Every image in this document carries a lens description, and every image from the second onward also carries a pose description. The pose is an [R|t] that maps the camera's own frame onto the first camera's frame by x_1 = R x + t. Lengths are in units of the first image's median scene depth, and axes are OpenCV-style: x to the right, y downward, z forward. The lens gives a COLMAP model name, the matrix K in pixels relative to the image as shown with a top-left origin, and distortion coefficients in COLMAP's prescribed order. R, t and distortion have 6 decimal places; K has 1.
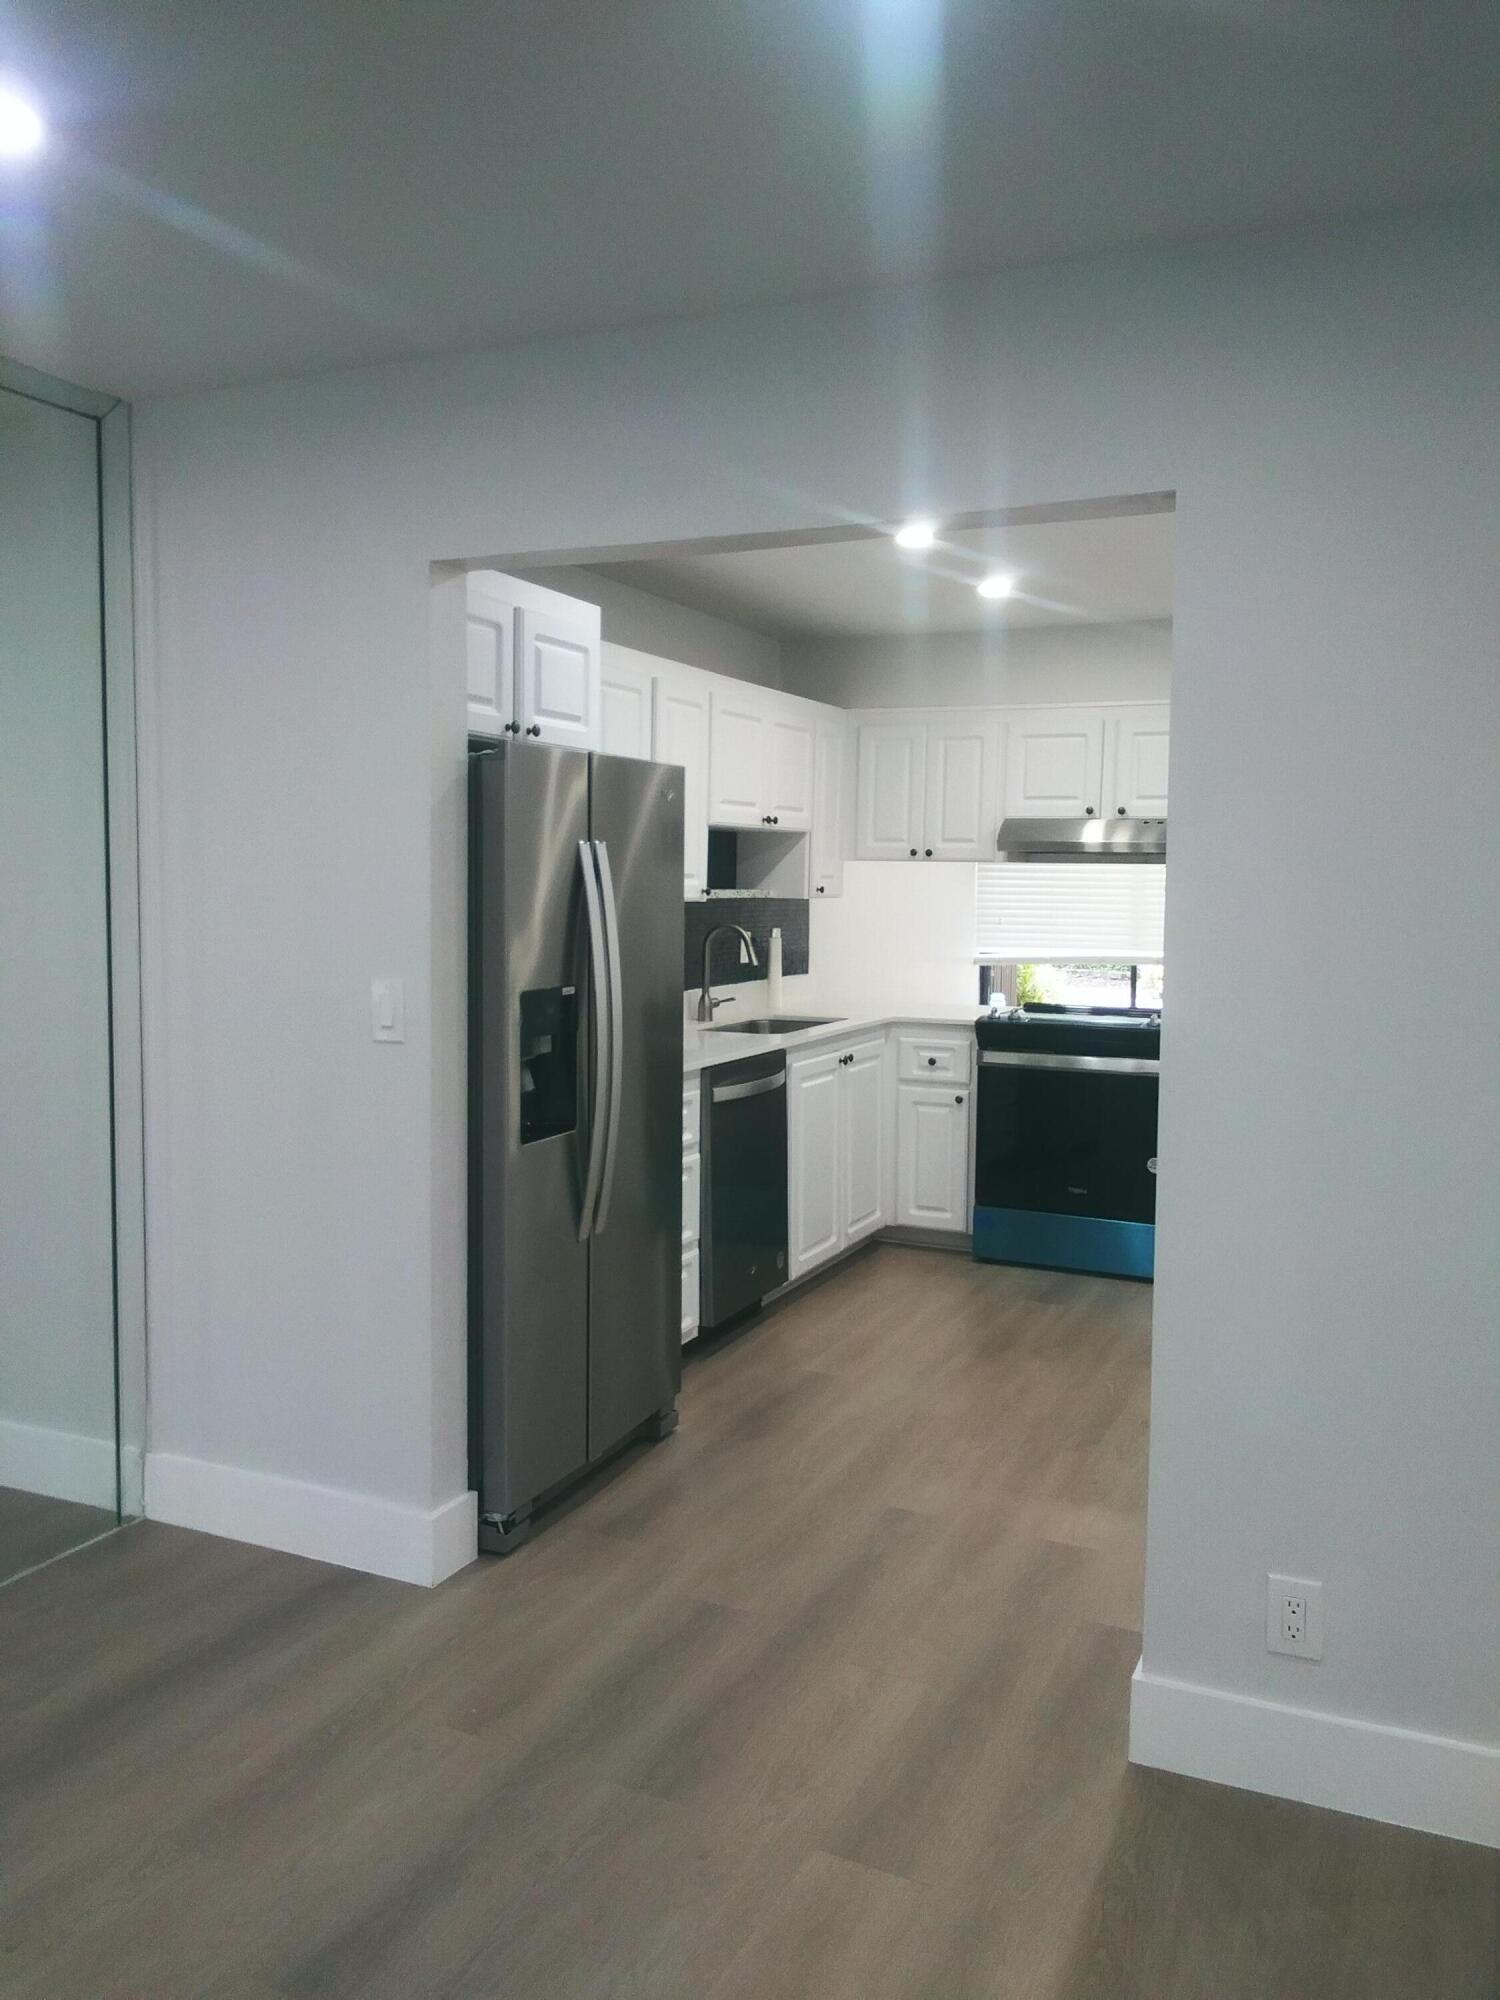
lens RADIAL K [[1541.0, 0, 750.0], [0, 1541.0, 1000.0], [0, 0, 1]] dist [-0.000979, -0.000838]
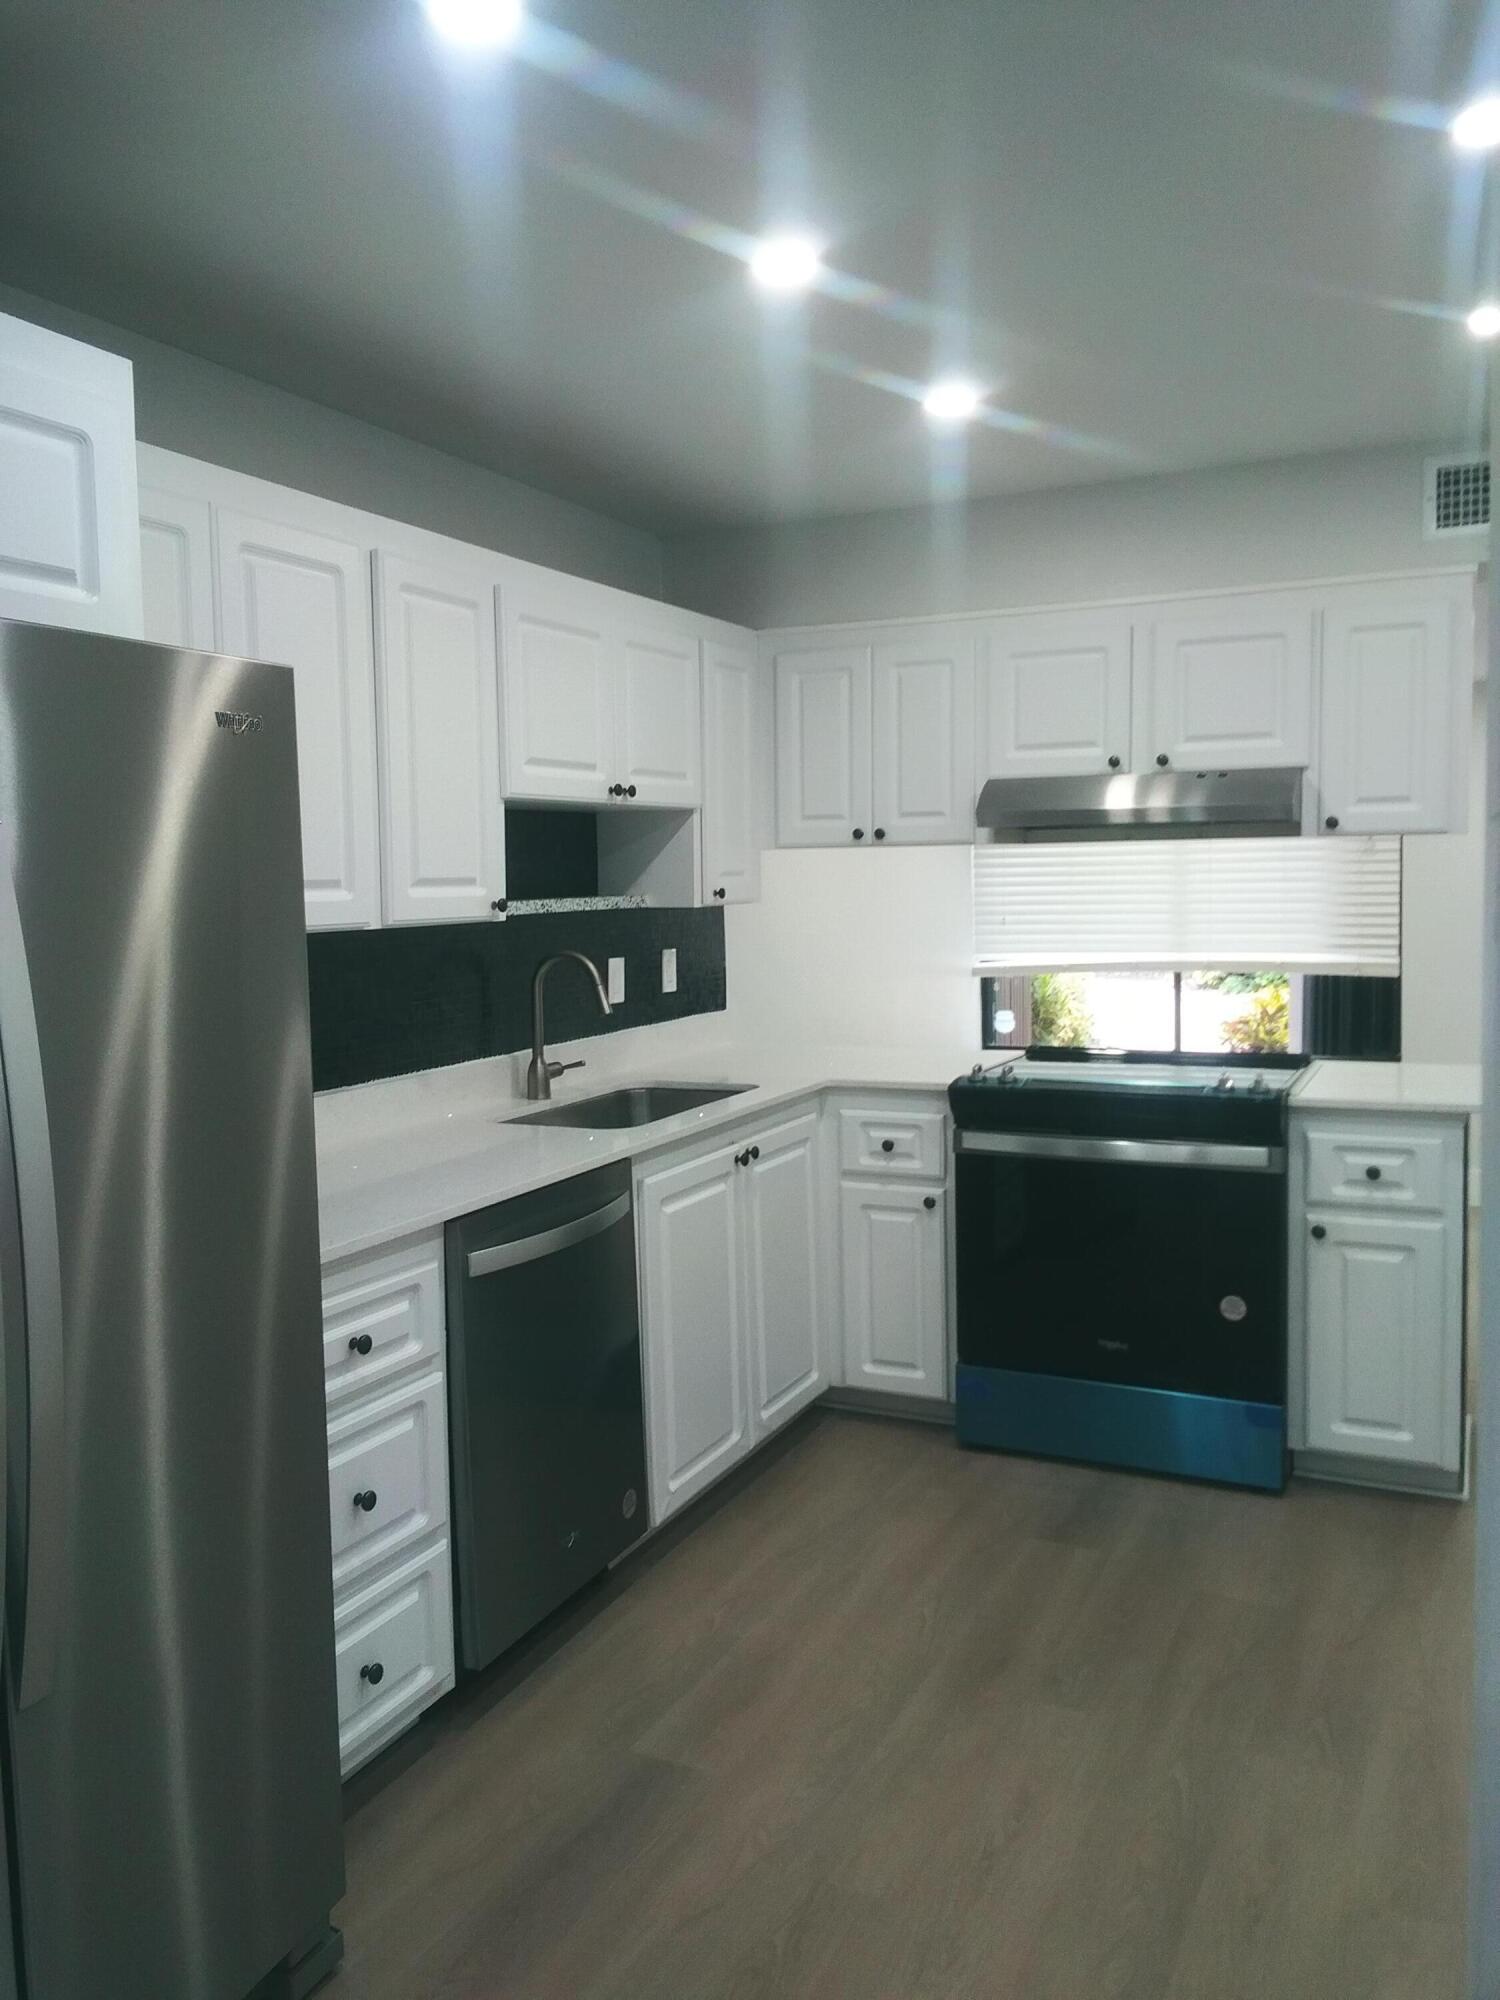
lens RADIAL K [[1563.1, 0, 750.0], [0, 1563.1, 1000.0], [0, 0, 1]] dist [0.026096, -0.002551]
pose [[0.999415, -0.030137, -0.016145, 0.071676], [0.030183, 0.999541, 0.002643, -0.026954], [0.016058, -0.003129, 0.999866, 0.323451]]
